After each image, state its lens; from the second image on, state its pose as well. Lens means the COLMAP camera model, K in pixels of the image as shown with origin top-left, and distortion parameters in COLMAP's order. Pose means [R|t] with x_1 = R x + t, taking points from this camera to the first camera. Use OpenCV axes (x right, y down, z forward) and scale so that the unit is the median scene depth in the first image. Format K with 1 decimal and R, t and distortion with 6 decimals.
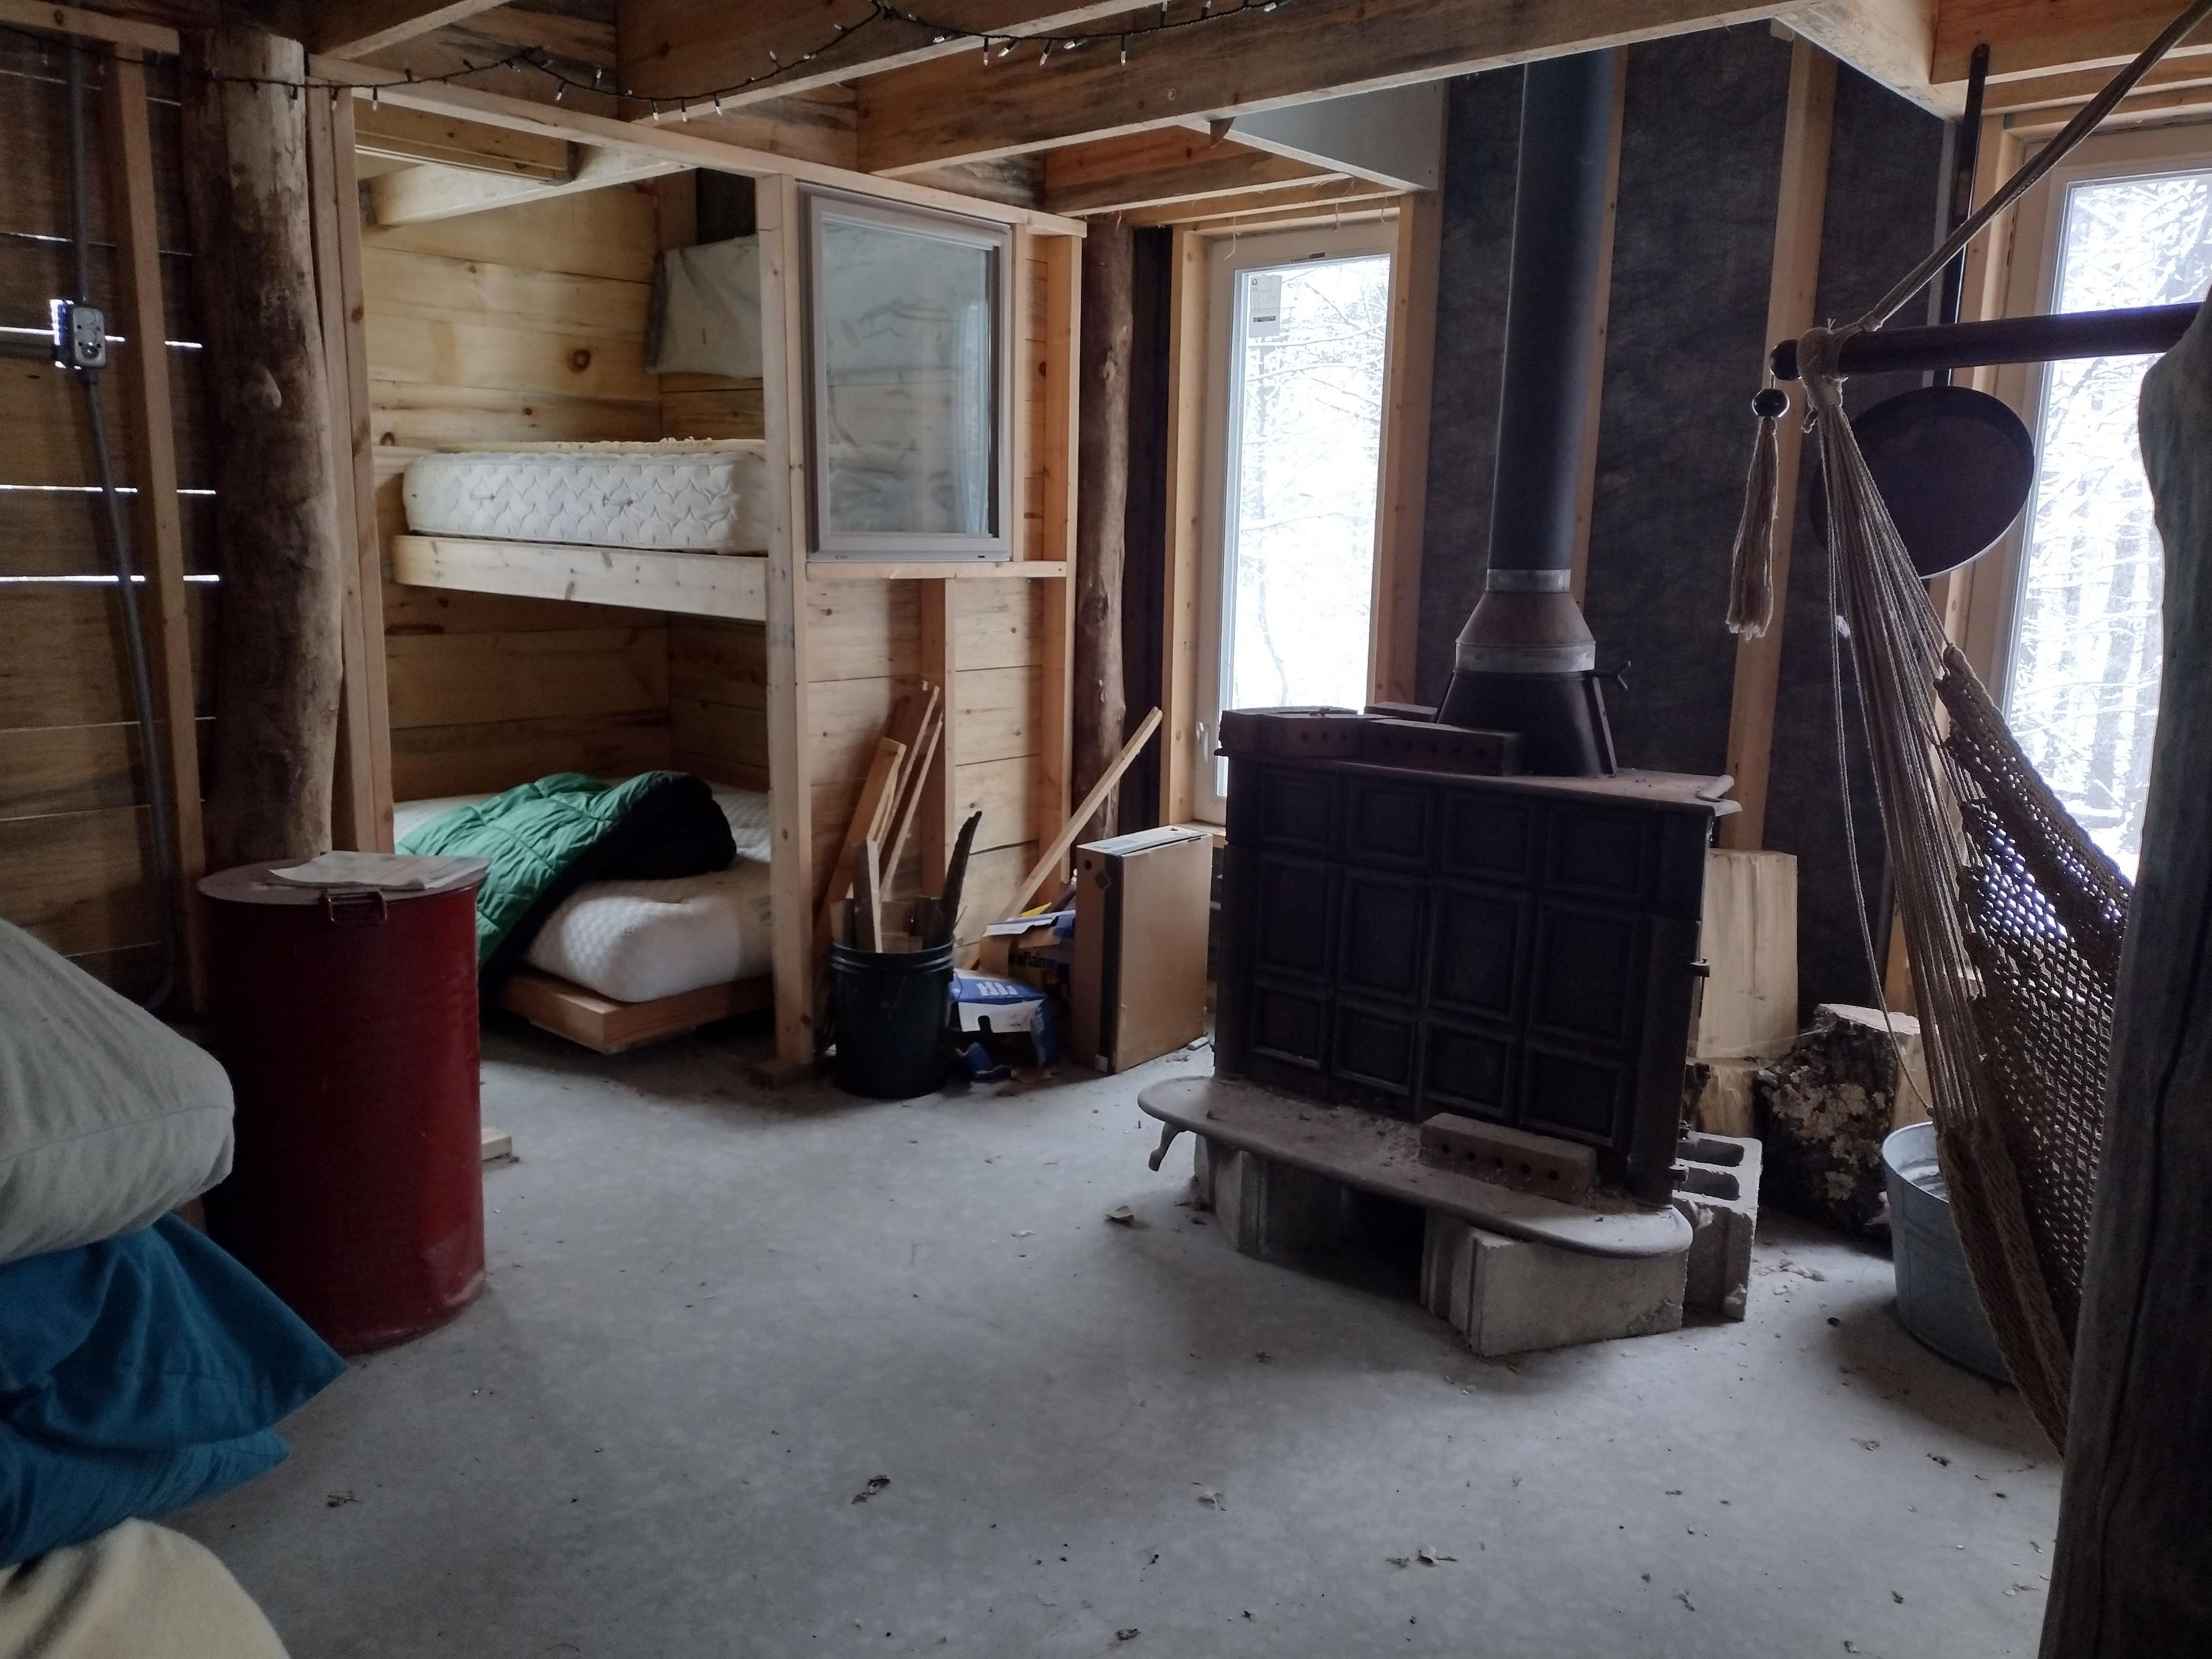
lens RADIAL K [[1649.5, 0, 1106.0], [0, 1649.5, 829.5], [0, 0, 1]] dist [0.082539, -0.110036]
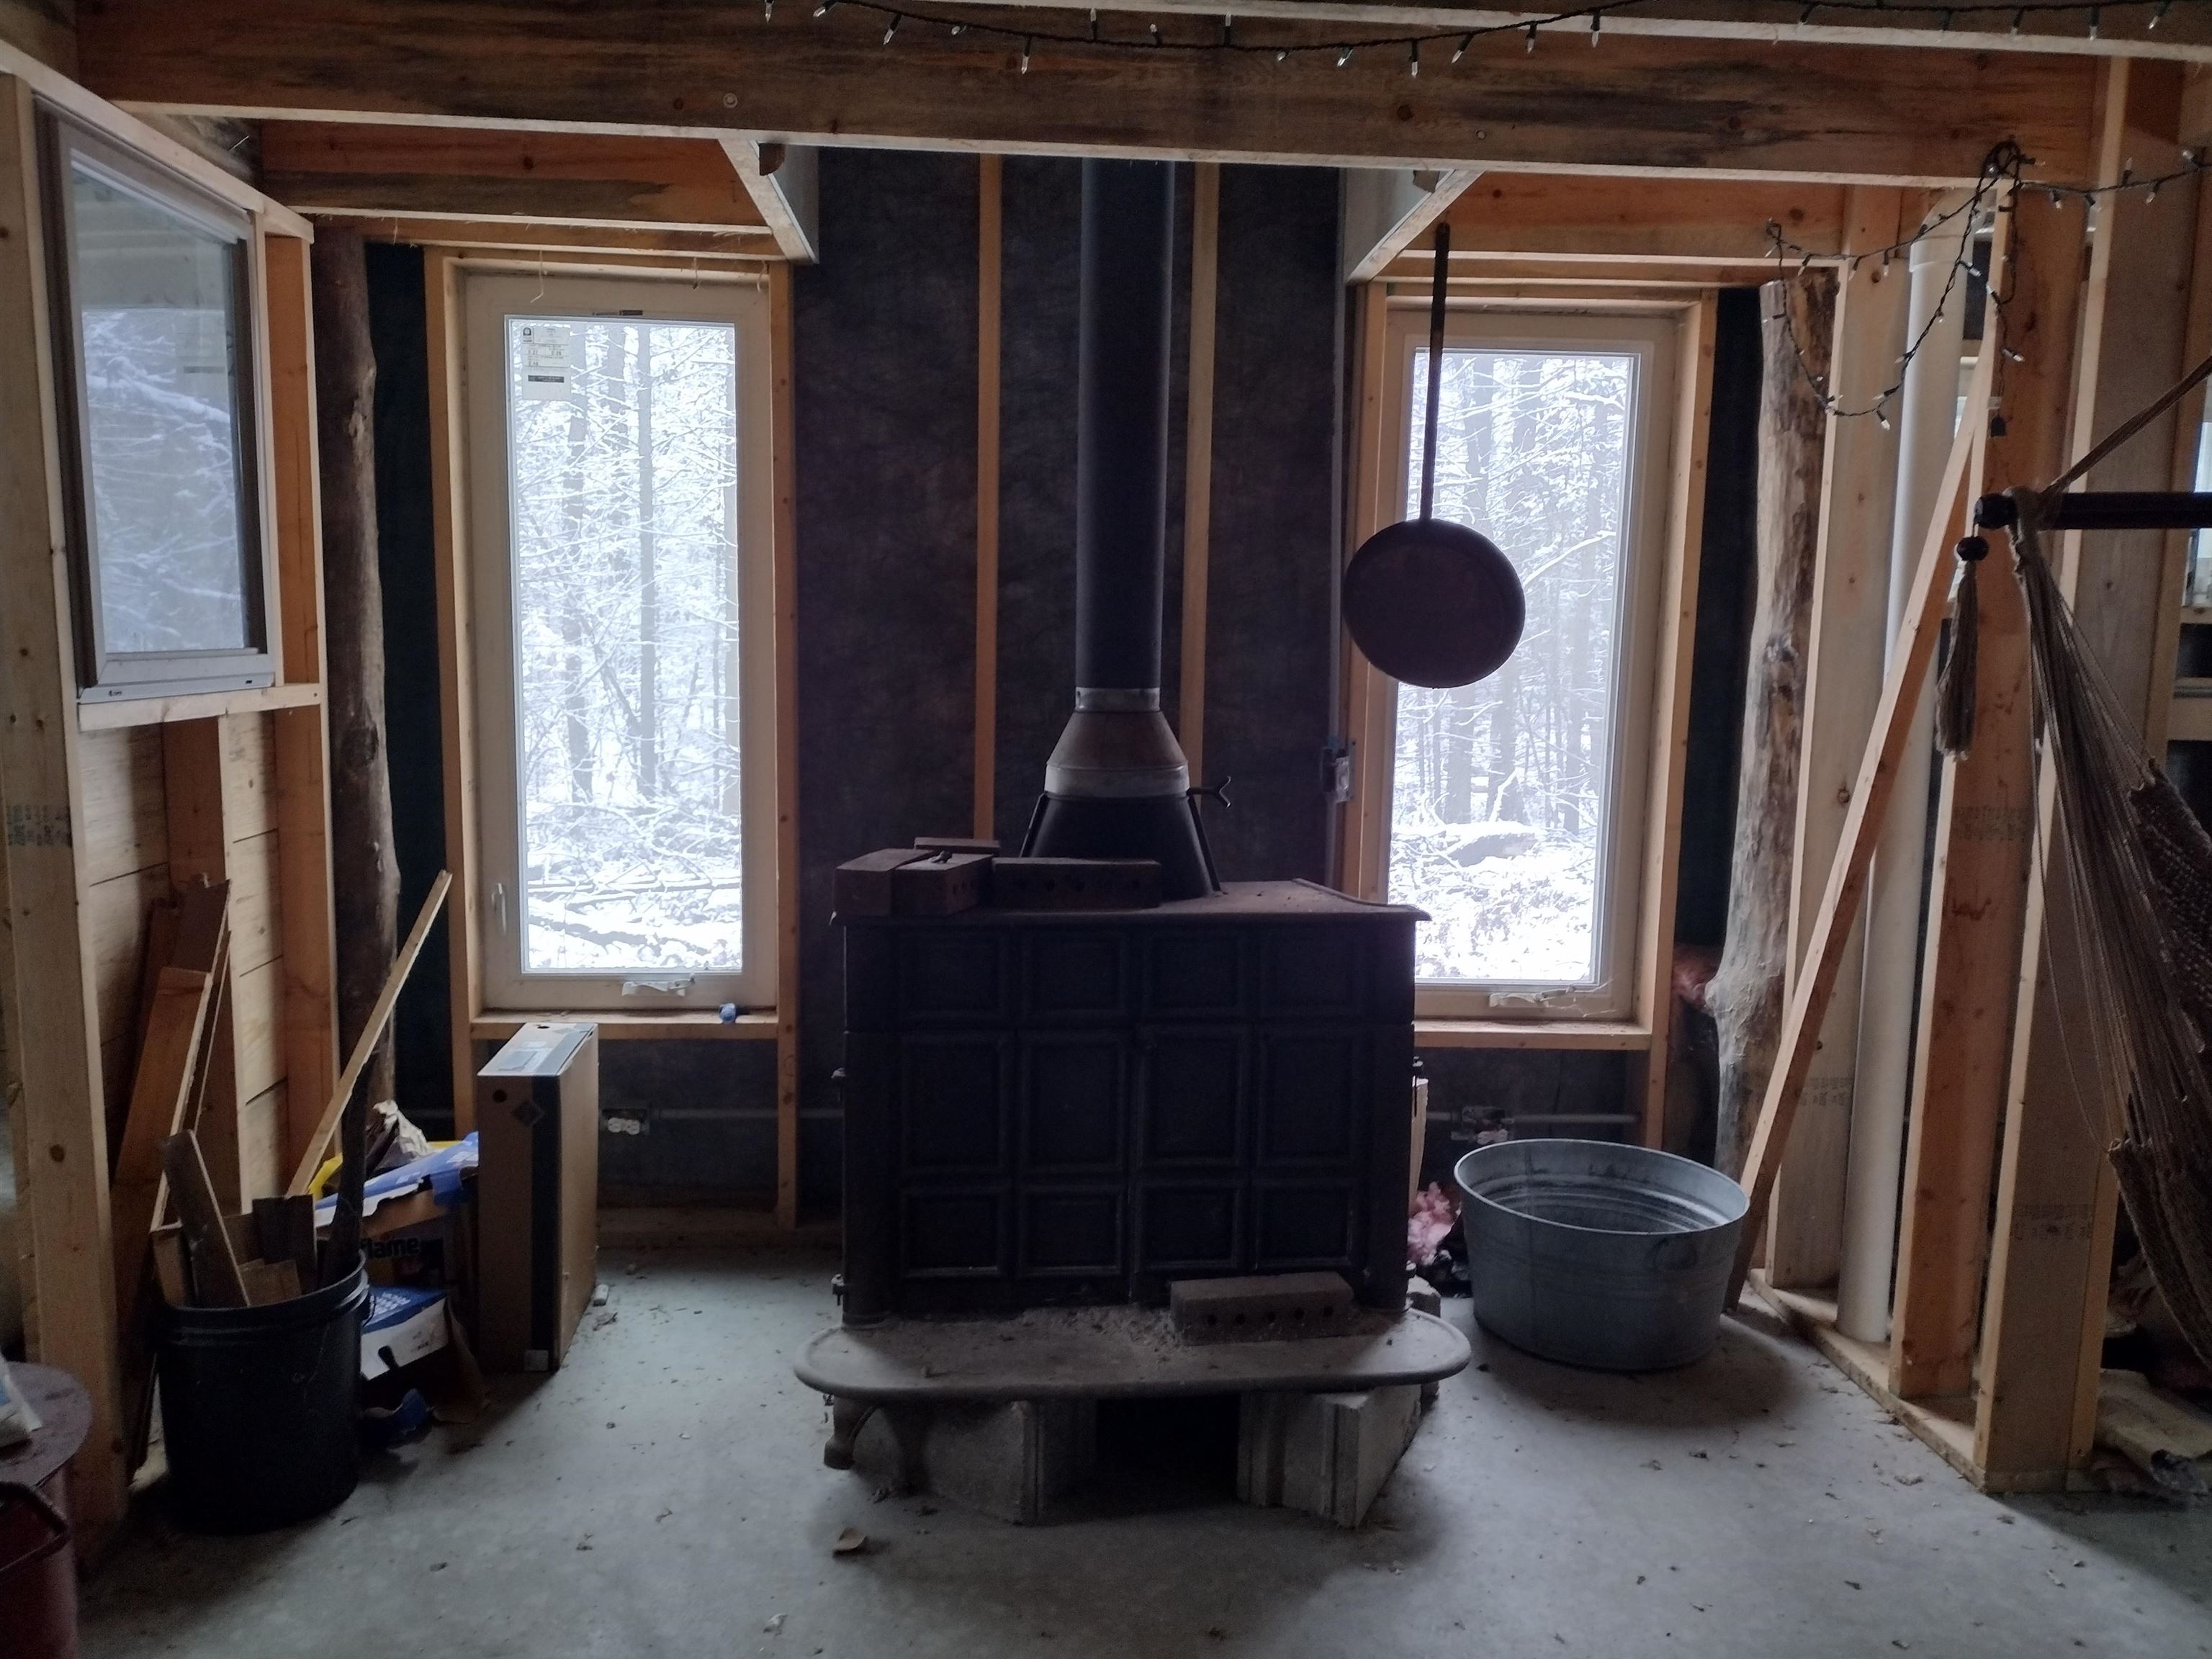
lens RADIAL K [[1649.5, 0, 1106.0], [0, 1649.5, 829.5], [0, 0, 1]] dist [0.082539, -0.110036]
pose [[0.687319, -0.094577, 0.720172, -0.375251], [0.129596, 0.991545, 0.006531, -0.071154], [-0.714701, 0.088843, 0.693765, 0.308090]]
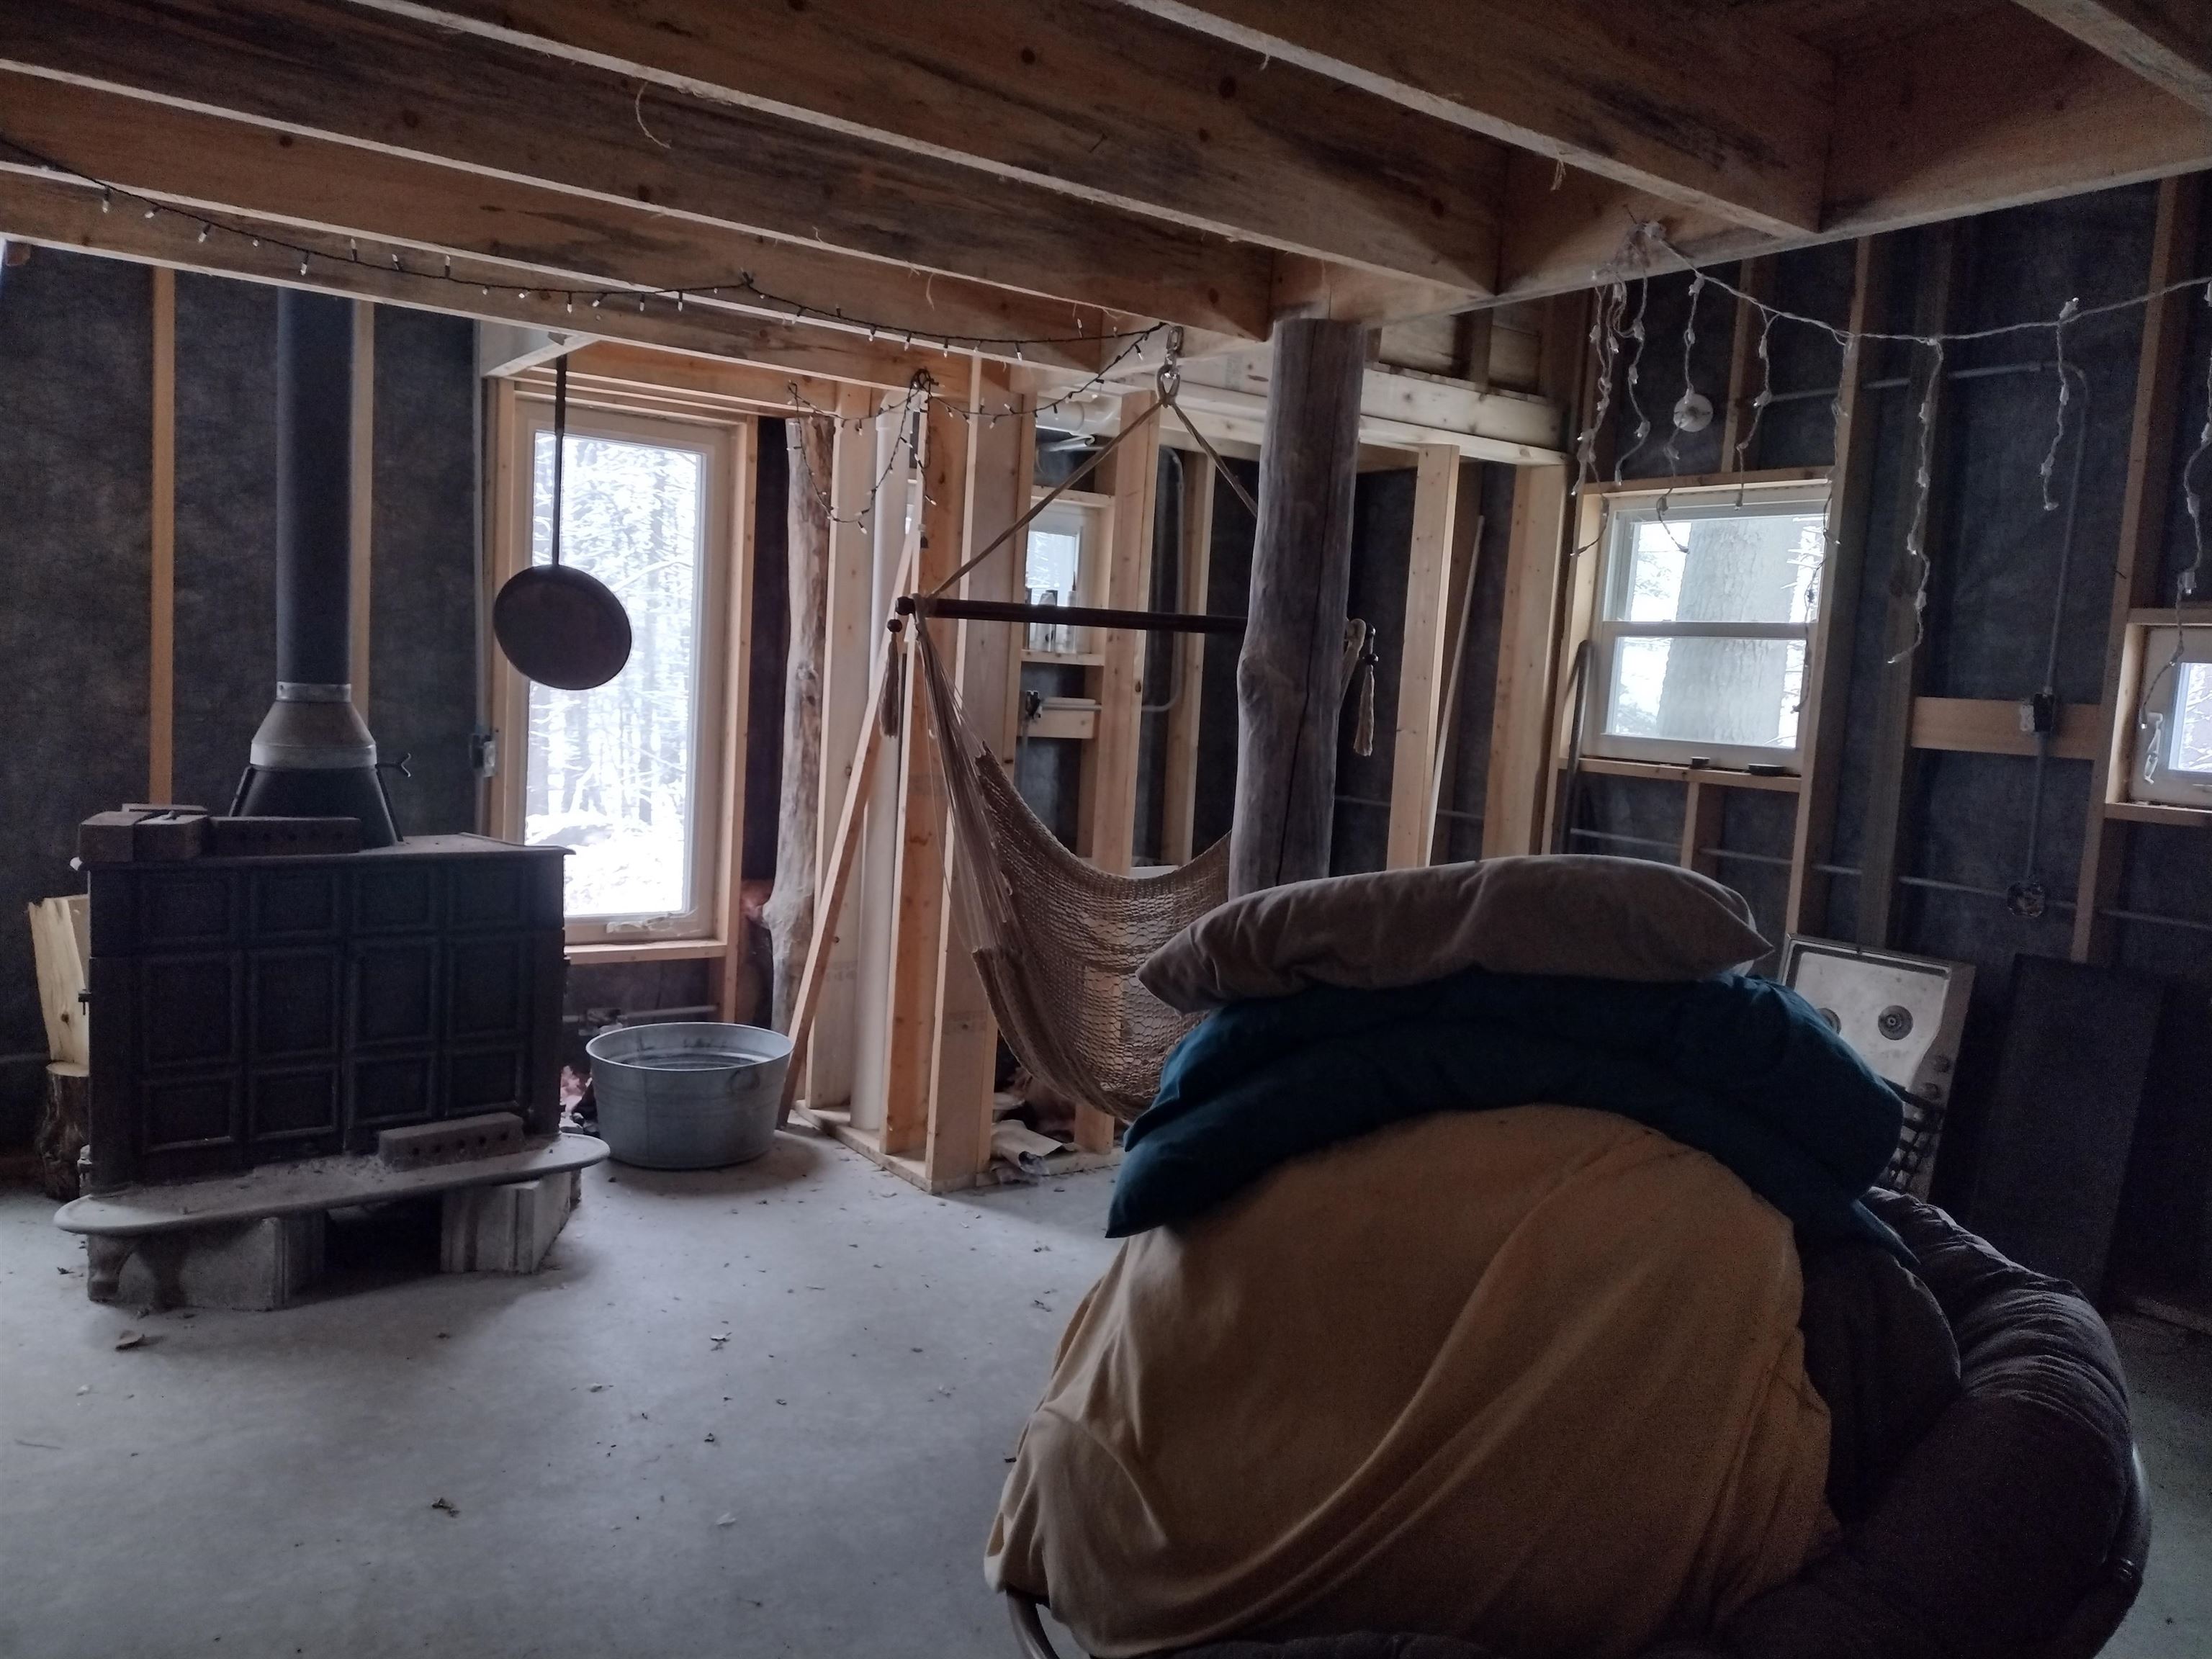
lens RADIAL K [[1635.6, 0, 1106.0], [0, 1635.6, 829.5], [0, 0, 1]] dist [0.104621, -0.136235]
pose [[0.207280, -0.103900, 0.972749, -0.700585], [0.127151, 0.988771, 0.078518, -0.062481], [-0.969983, 0.107411, 0.218163, 0.161870]]
